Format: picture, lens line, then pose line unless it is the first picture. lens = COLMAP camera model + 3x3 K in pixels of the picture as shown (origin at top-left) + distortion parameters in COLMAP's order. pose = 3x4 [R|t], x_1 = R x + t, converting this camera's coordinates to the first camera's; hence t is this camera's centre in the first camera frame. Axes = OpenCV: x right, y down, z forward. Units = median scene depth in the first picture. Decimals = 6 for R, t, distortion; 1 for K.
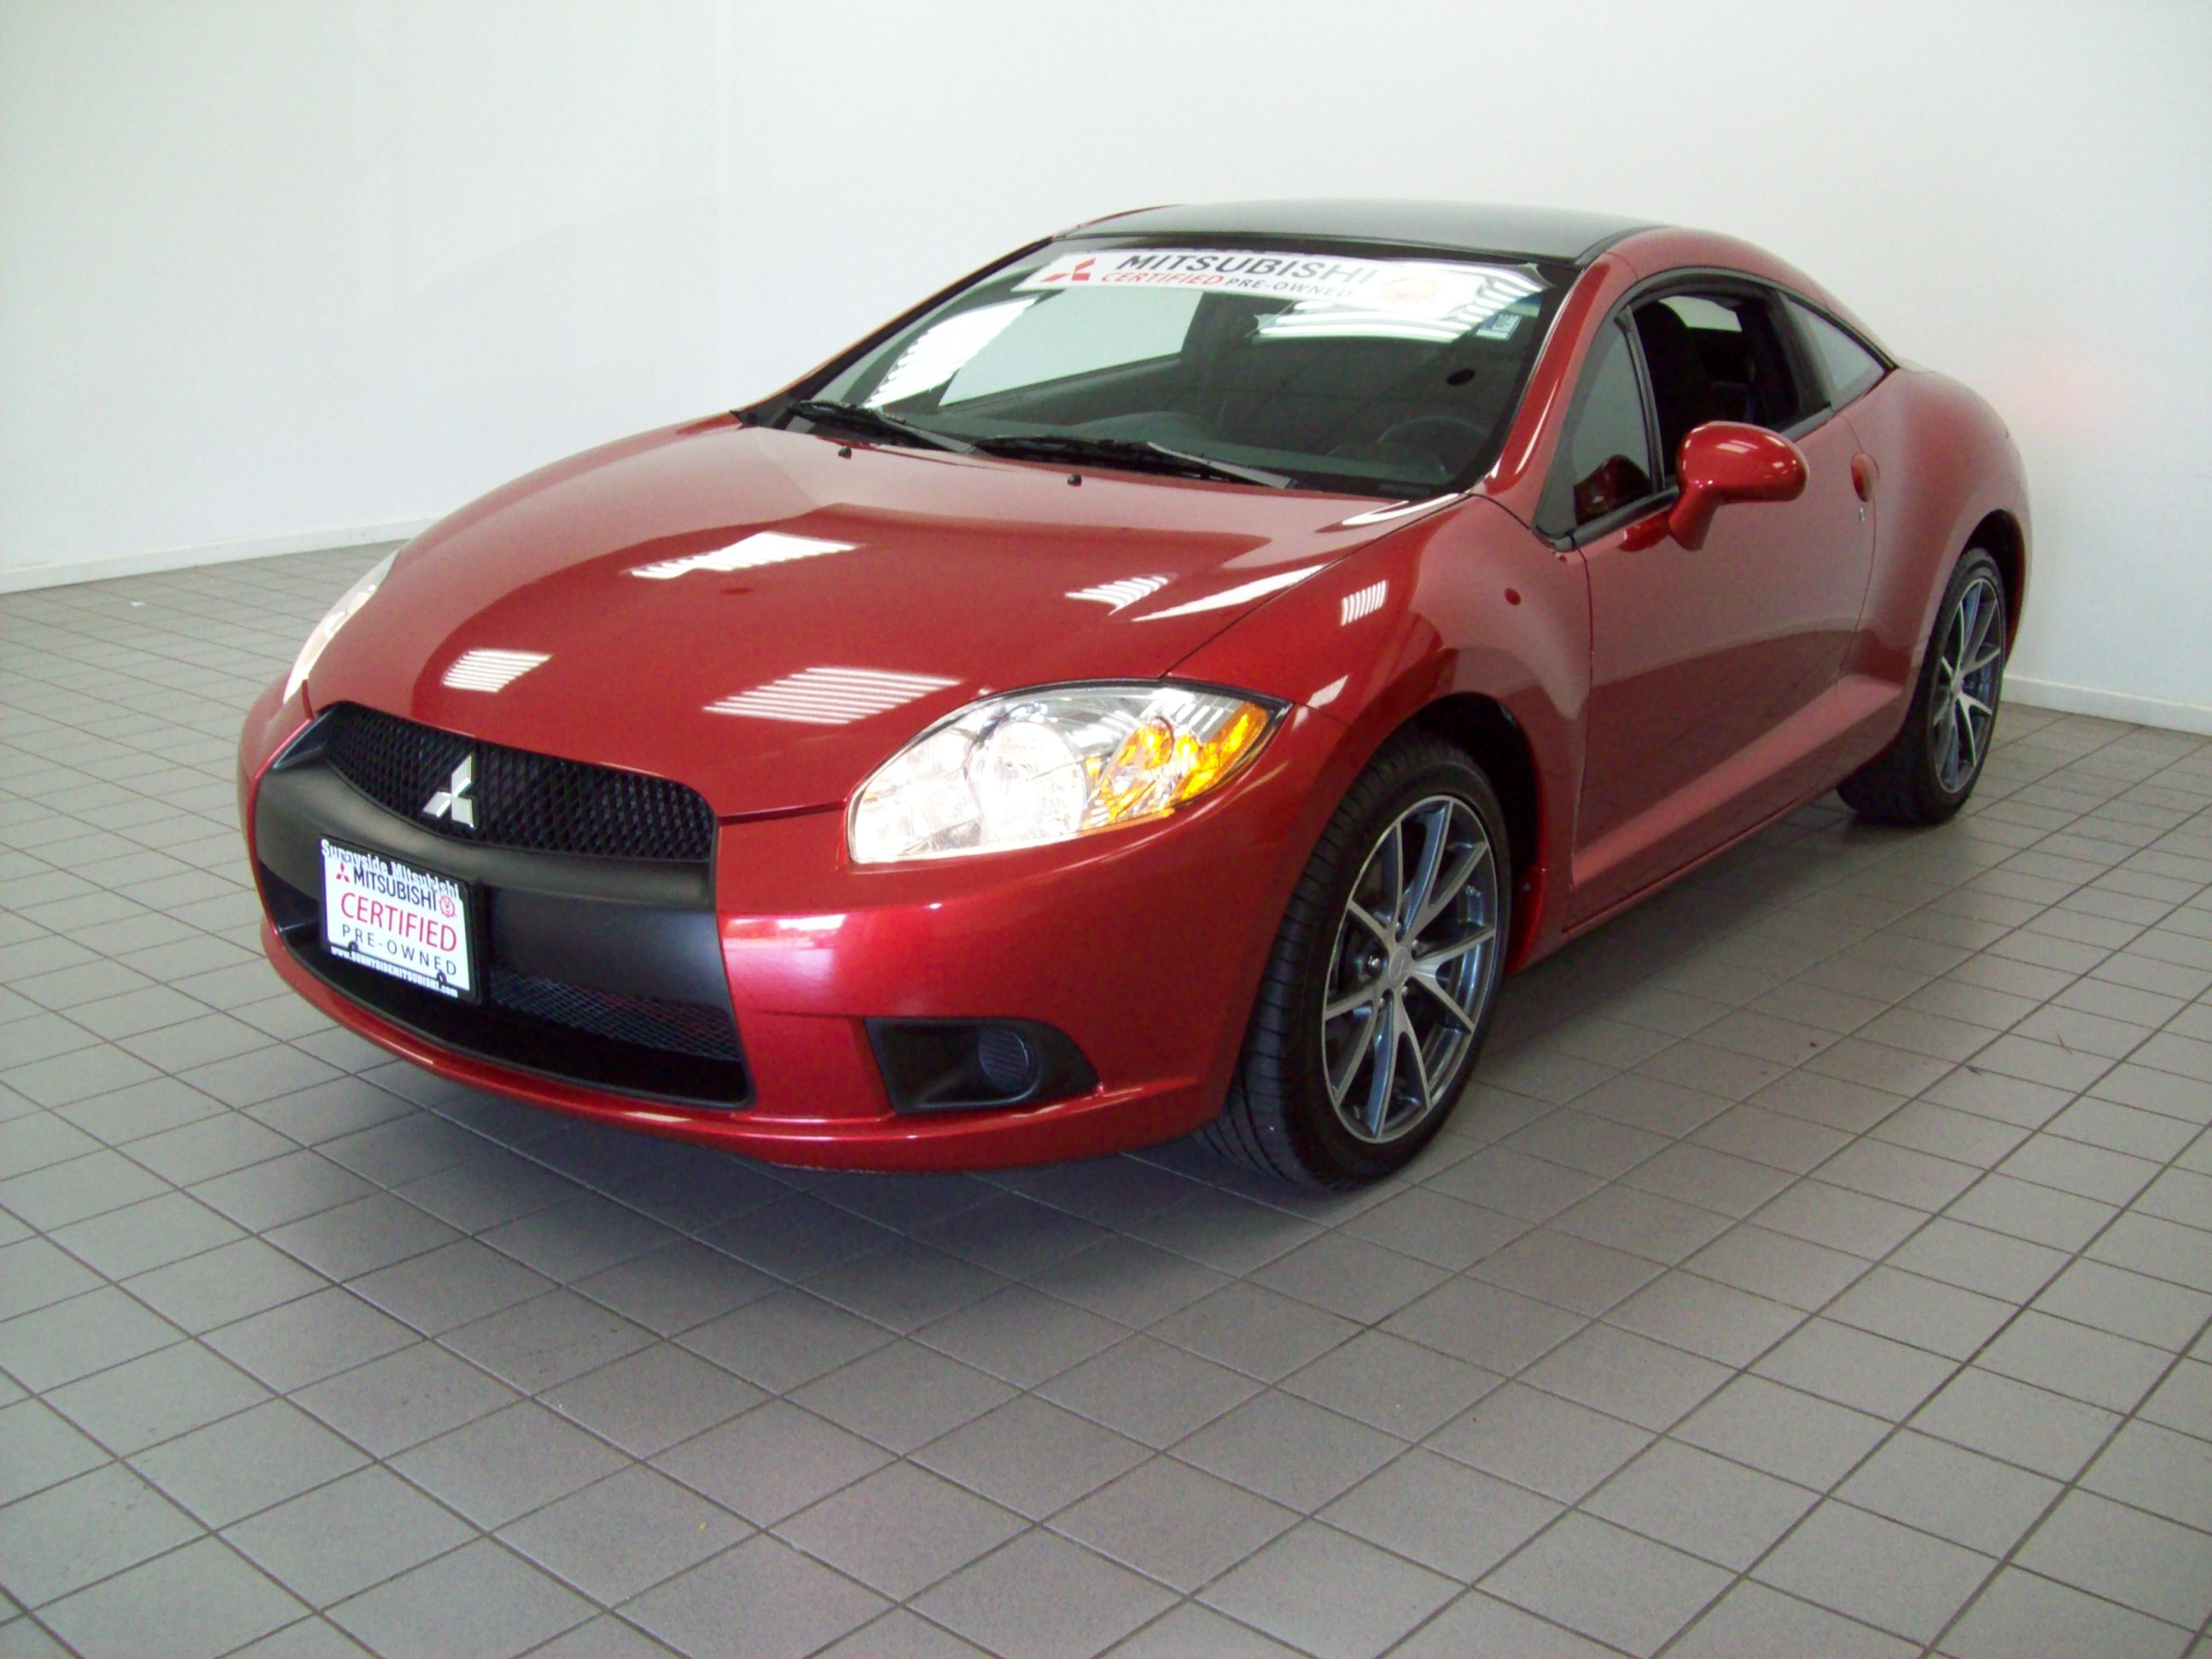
lens RADIAL K [[2369.1, 0, 1106.0], [0, 2369.1, 829.5], [0, 0, 1]] dist [-0.180385, 0.193566]
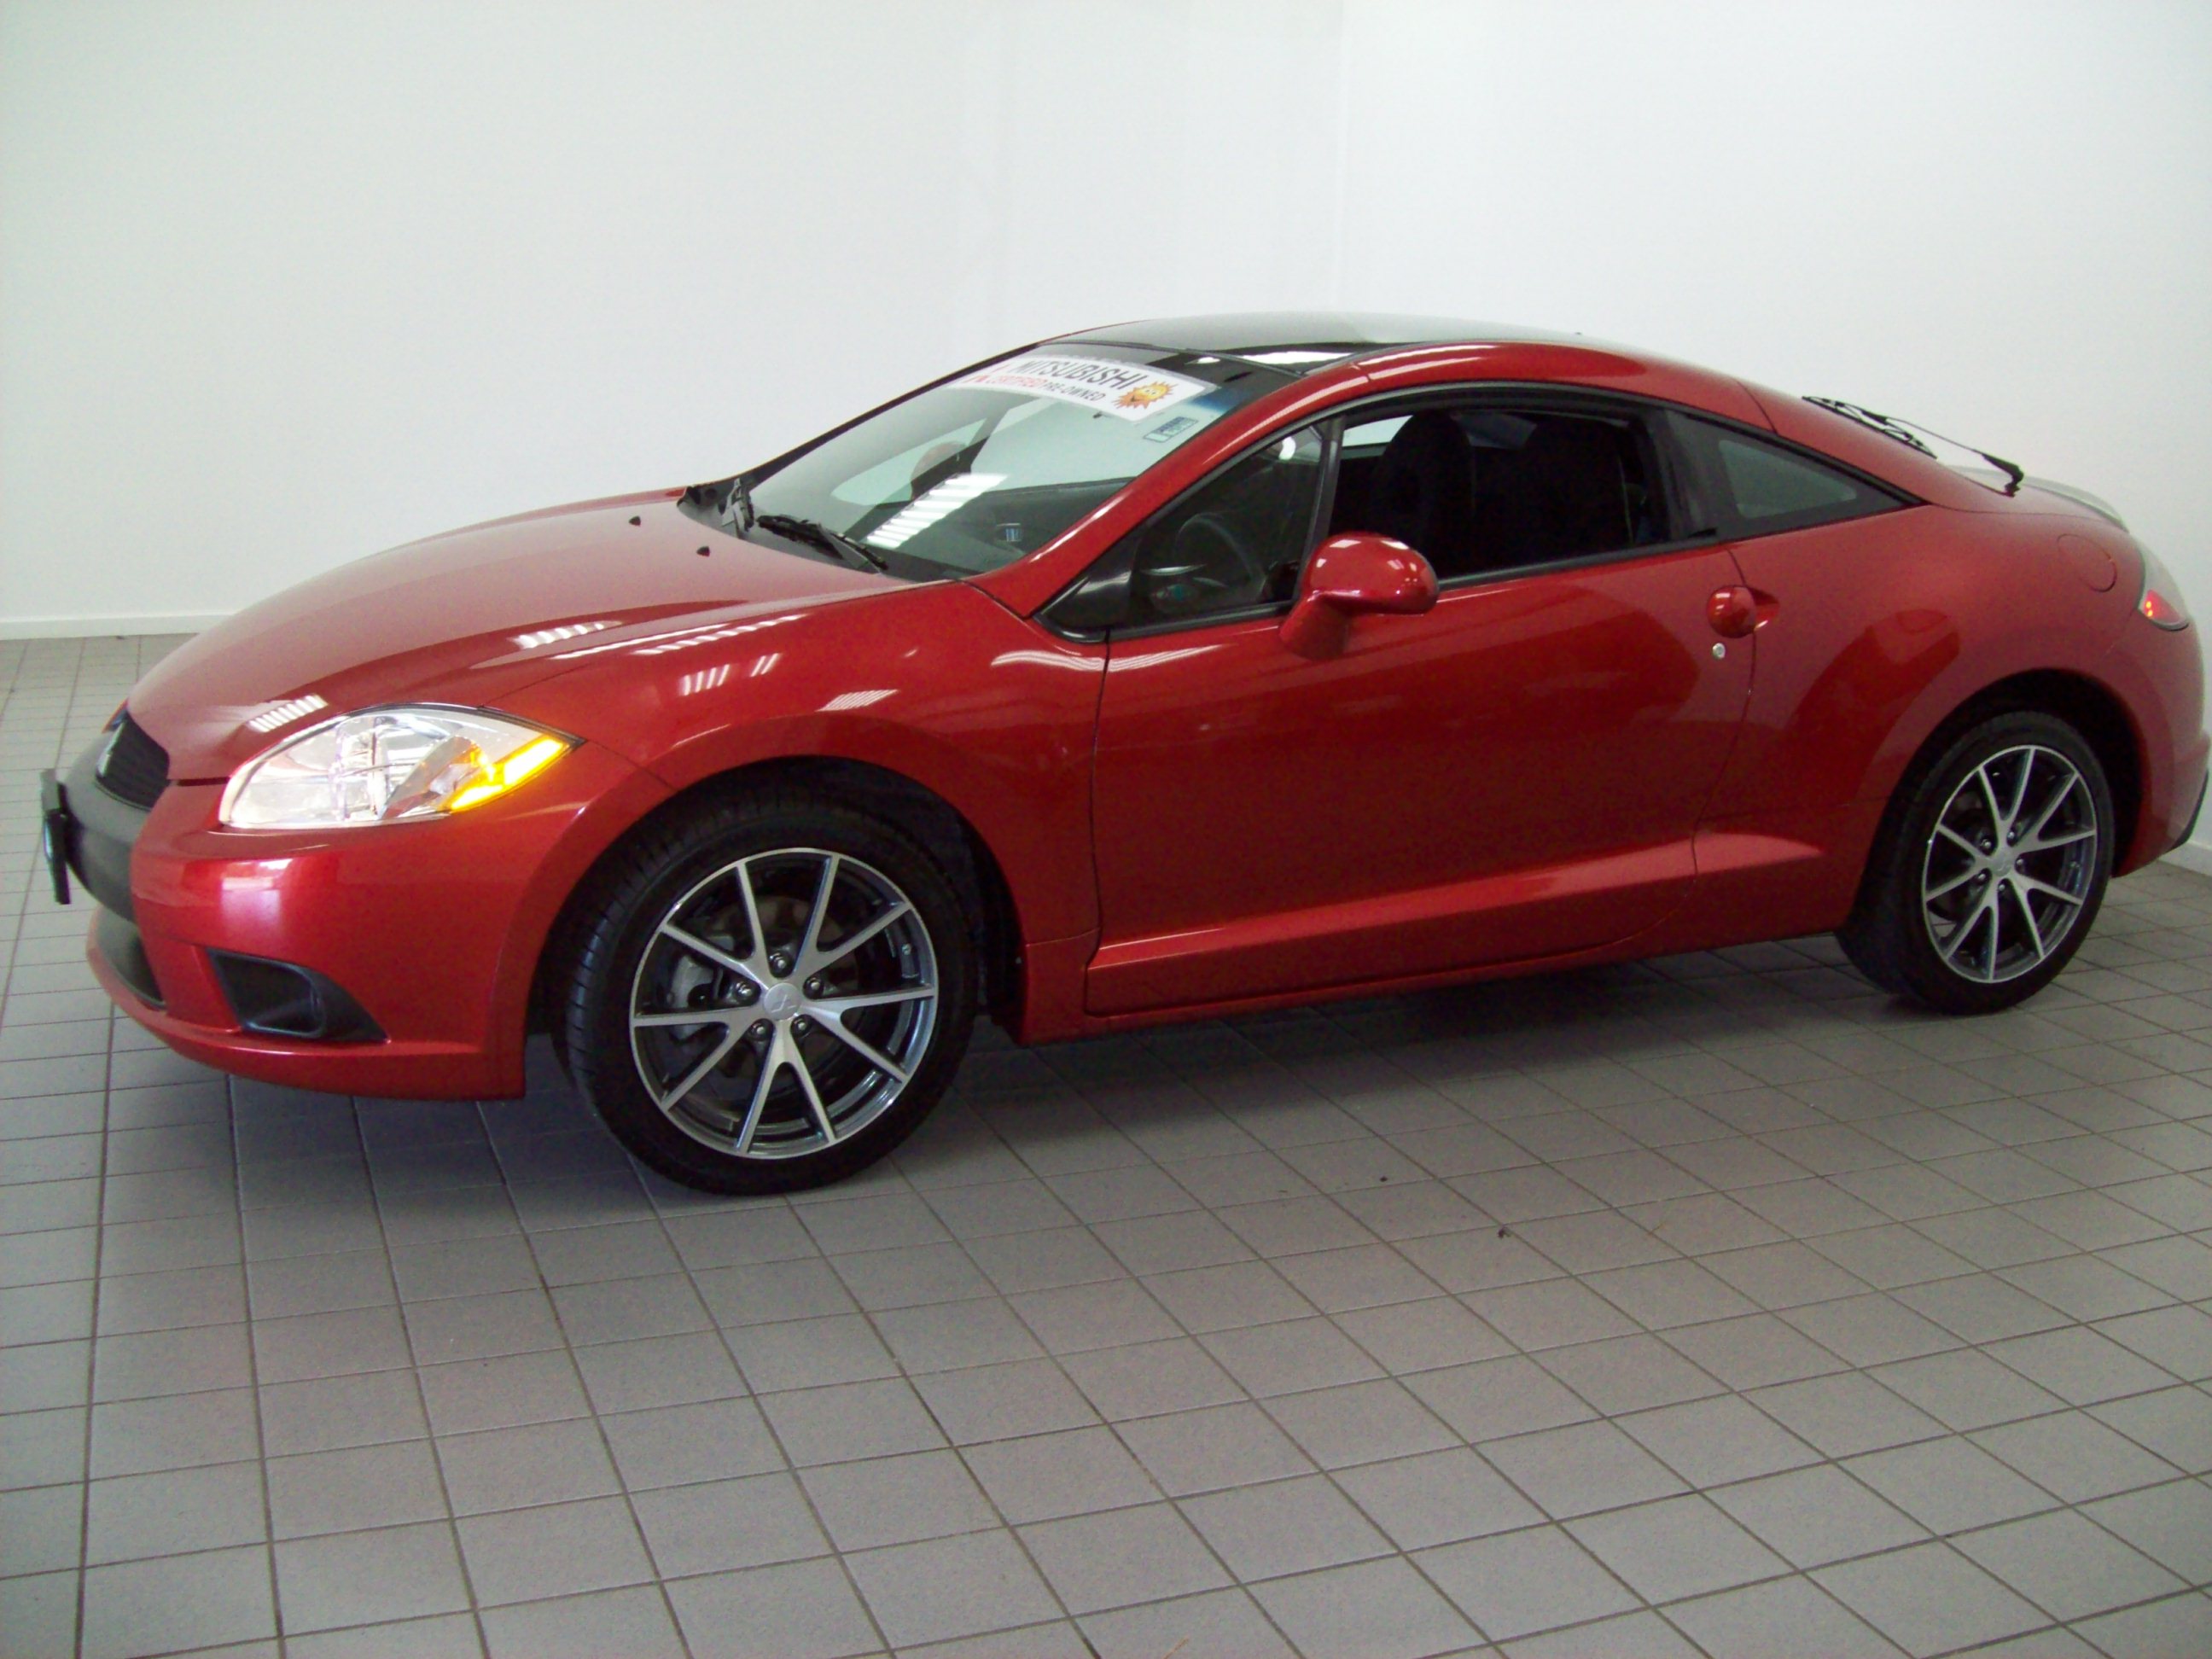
lens RADIAL K [[2369.1, 0, 1106.0], [0, 2369.1, 829.5], [0, 0, 1]] dist [-0.180385, 0.193566]
pose [[0.886686, 0.111410, -0.448749, 0.728741], [-0.134373, 0.990738, -0.019540, -0.018650], [0.442416, 0.077626, 0.893444, 0.089850]]
